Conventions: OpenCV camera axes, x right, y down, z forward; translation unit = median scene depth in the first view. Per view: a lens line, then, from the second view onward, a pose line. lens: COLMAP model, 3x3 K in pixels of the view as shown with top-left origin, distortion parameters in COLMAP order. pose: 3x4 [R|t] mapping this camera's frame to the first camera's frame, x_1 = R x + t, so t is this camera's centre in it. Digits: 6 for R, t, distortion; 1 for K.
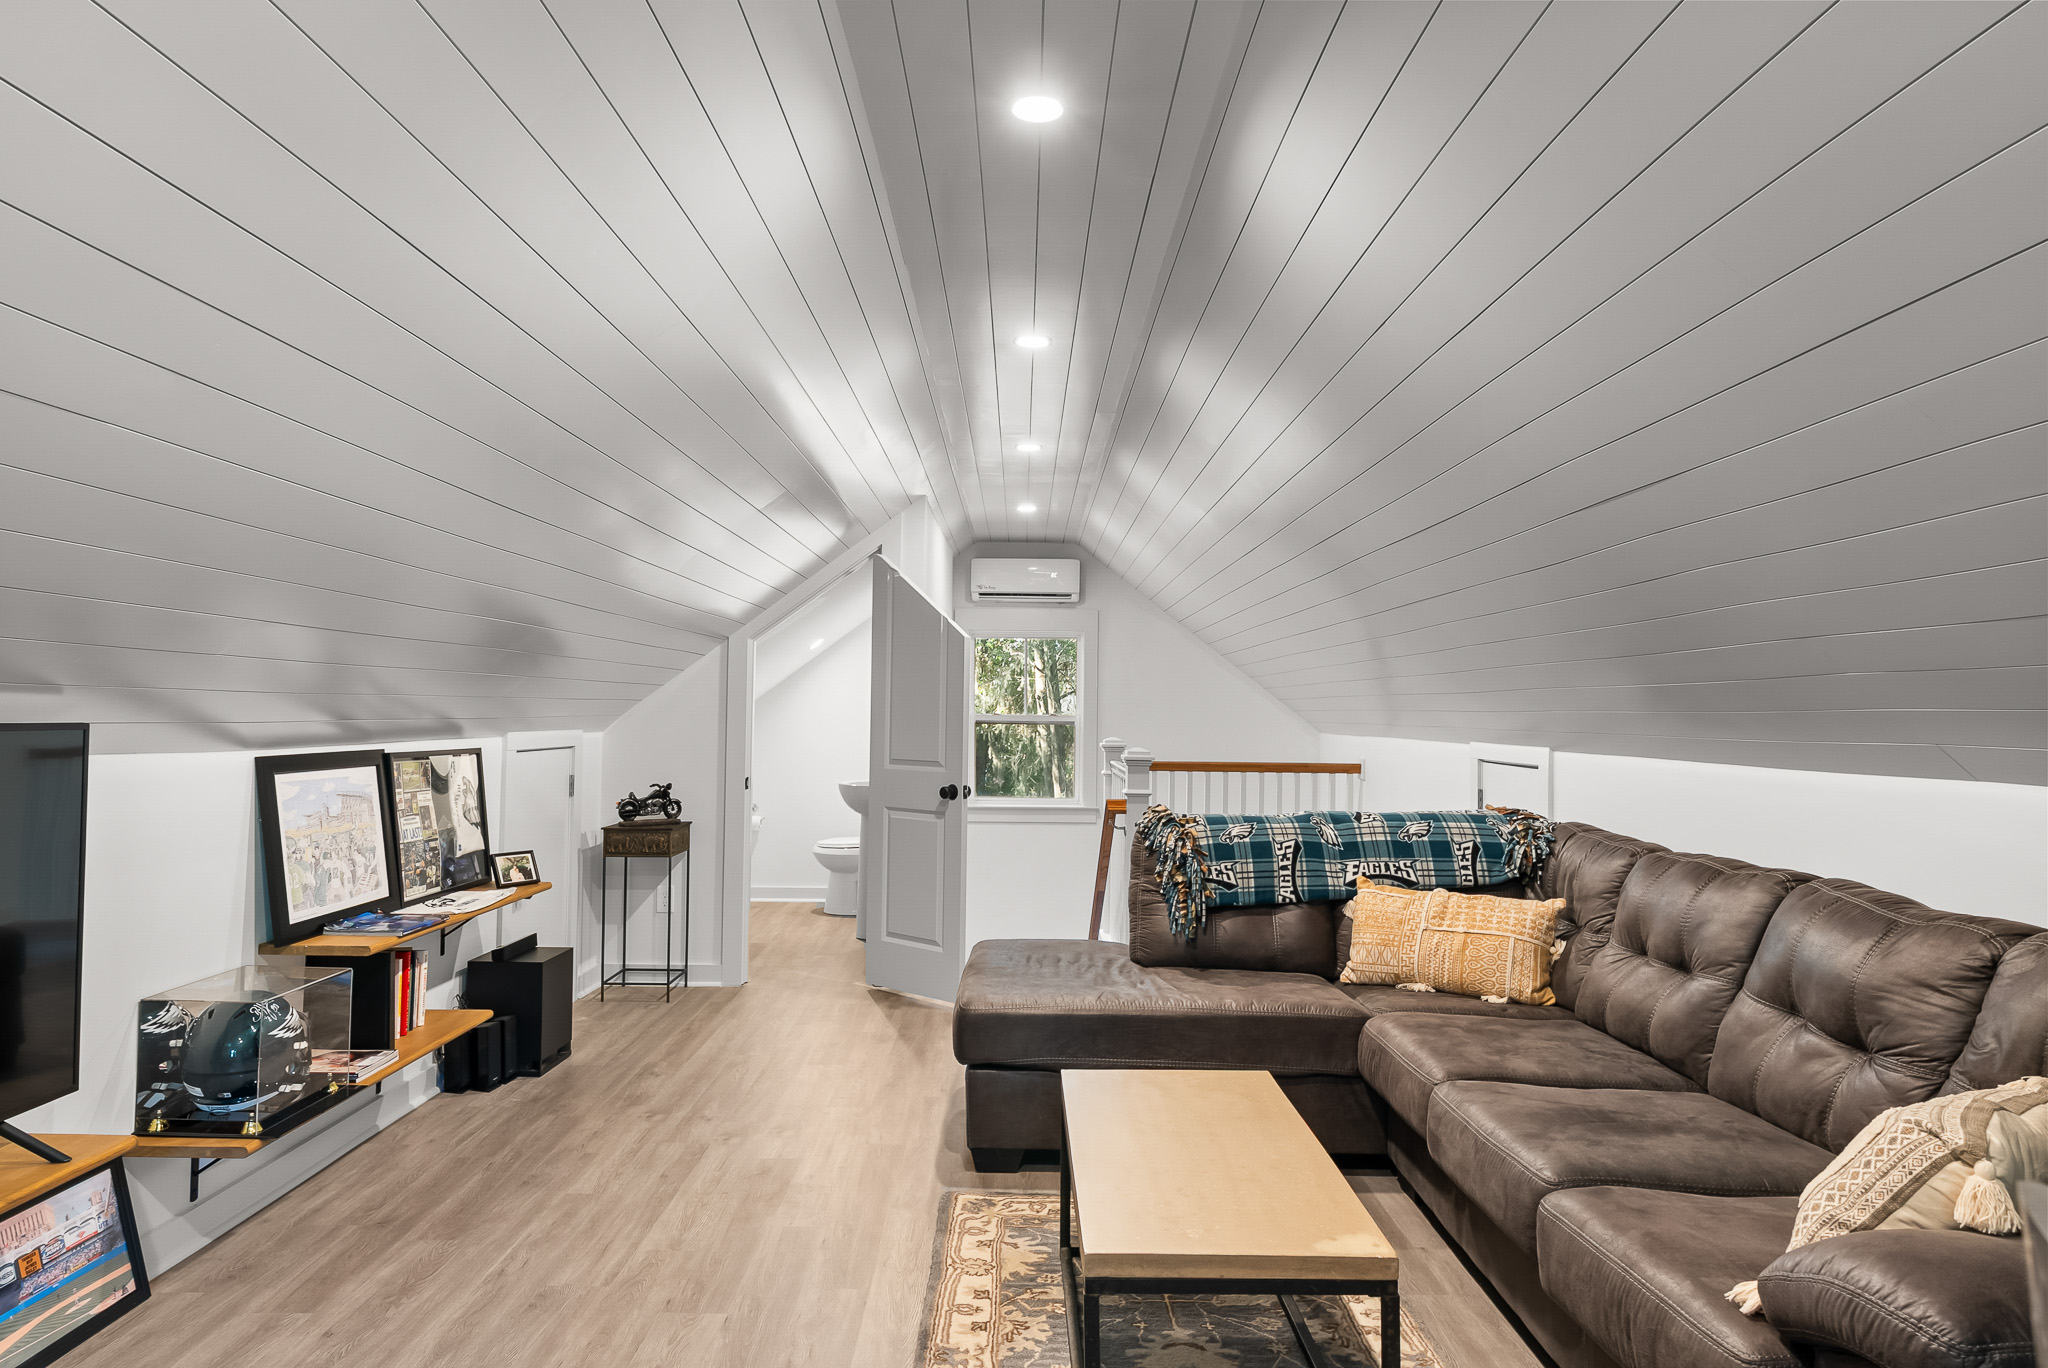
lens RADIAL K [[1232.1, 0, 1021.8], [0, 1232.1, 685.4], [0, 0, 1]] dist [0.000373, 0.000163]
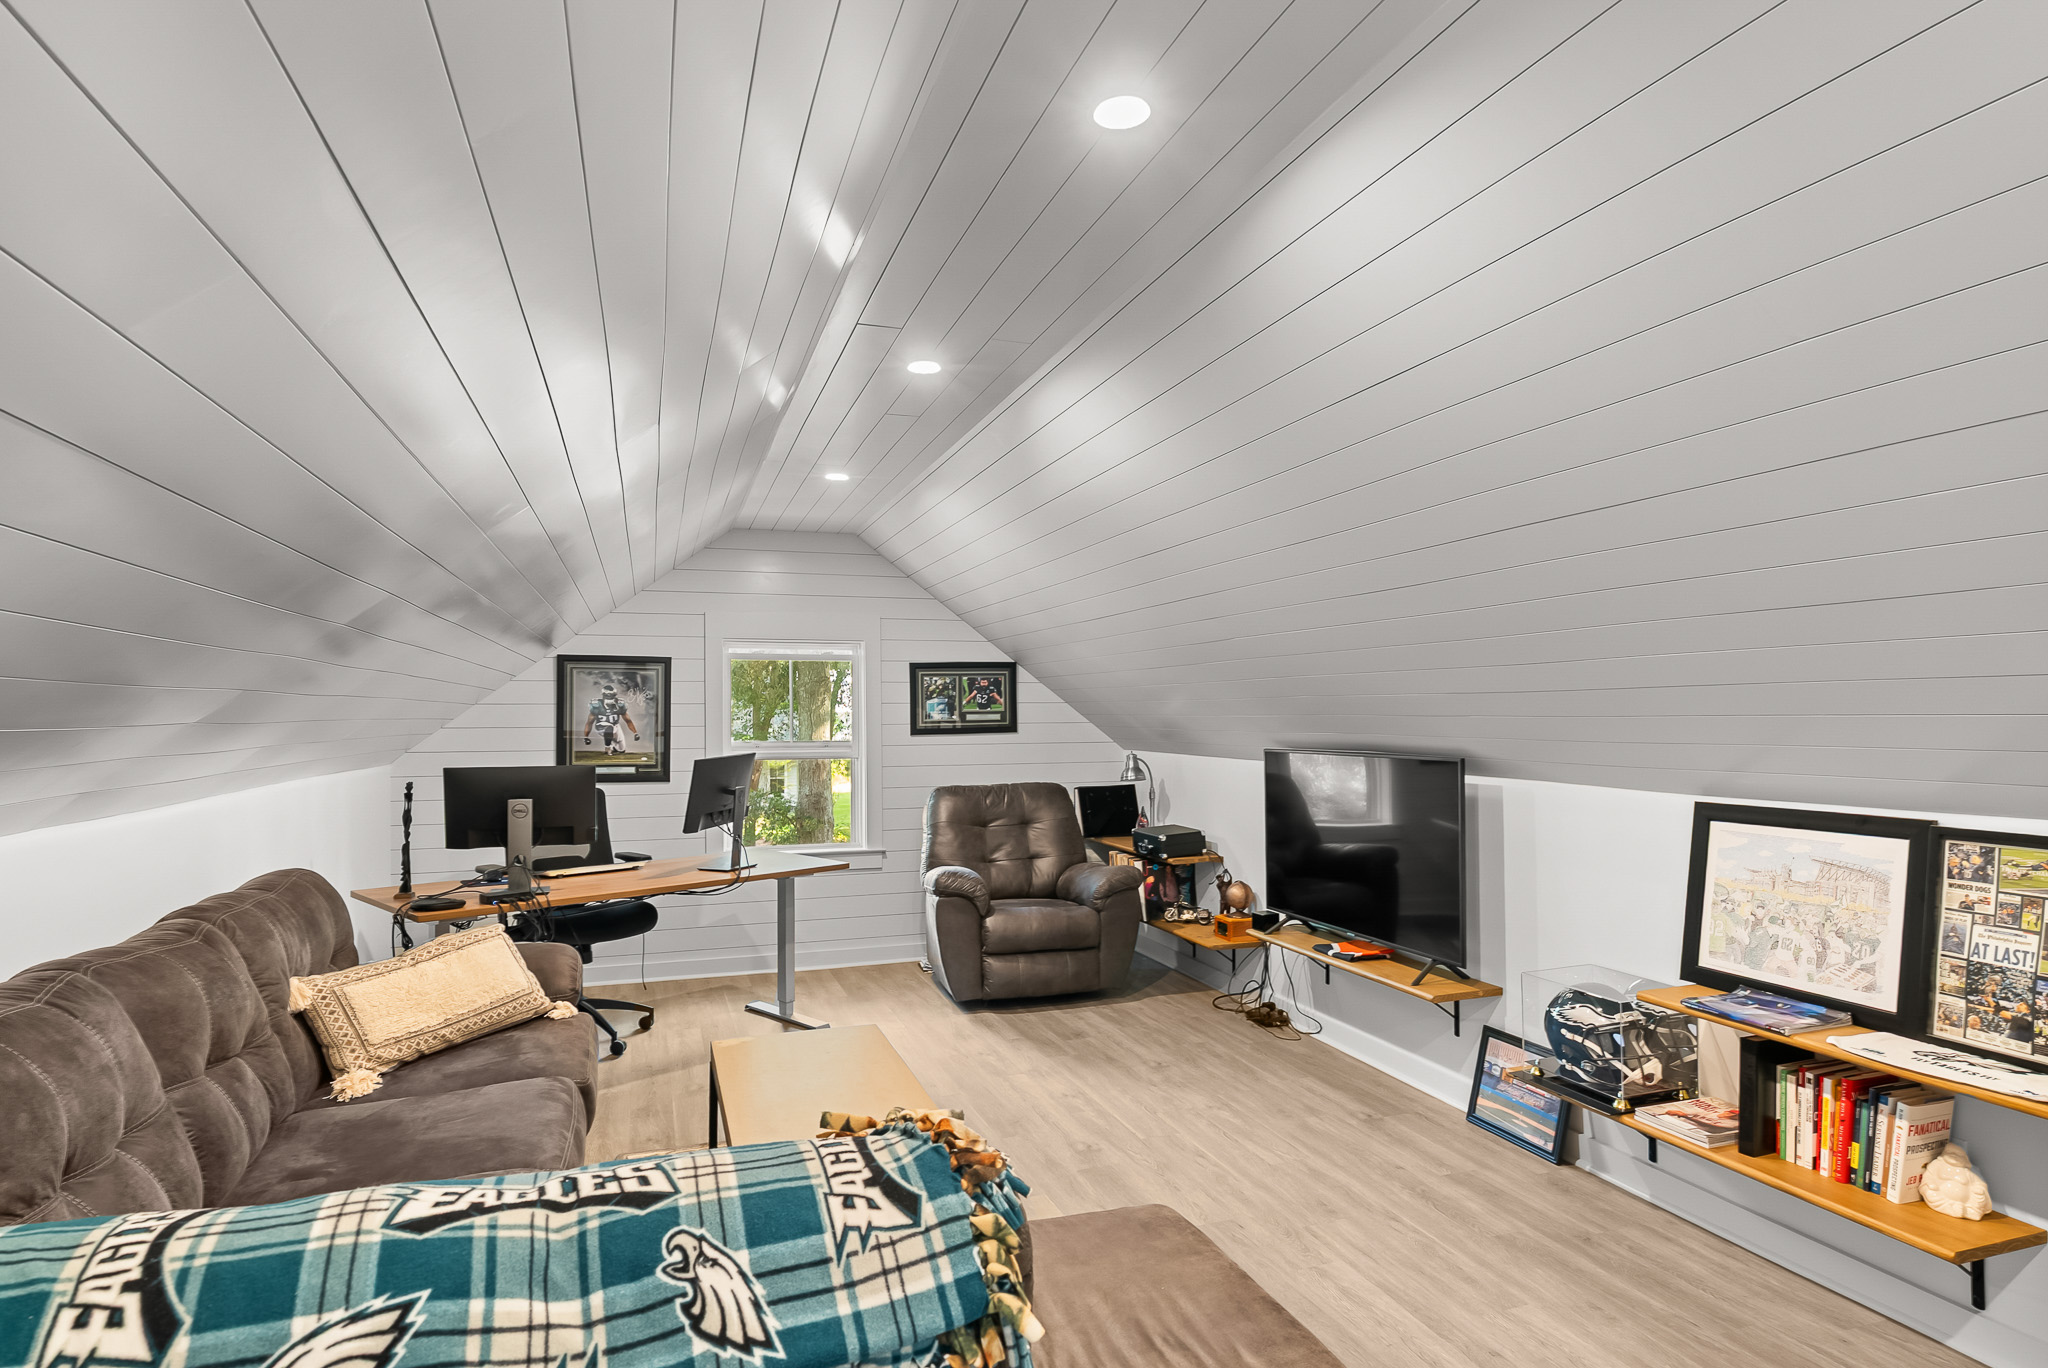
lens RADIAL K [[1110.4, 0, 1025.6], [0, 1110.4, 692.2], [0, 0, 1]] dist [0.000998, 0.000252]
pose [[-0.947571, -0.012208, -0.319311, 0.235654], [0.002298, 0.998984, -0.045011, 0.004210], [0.319536, -0.043385, -0.946580, 1.638804]]
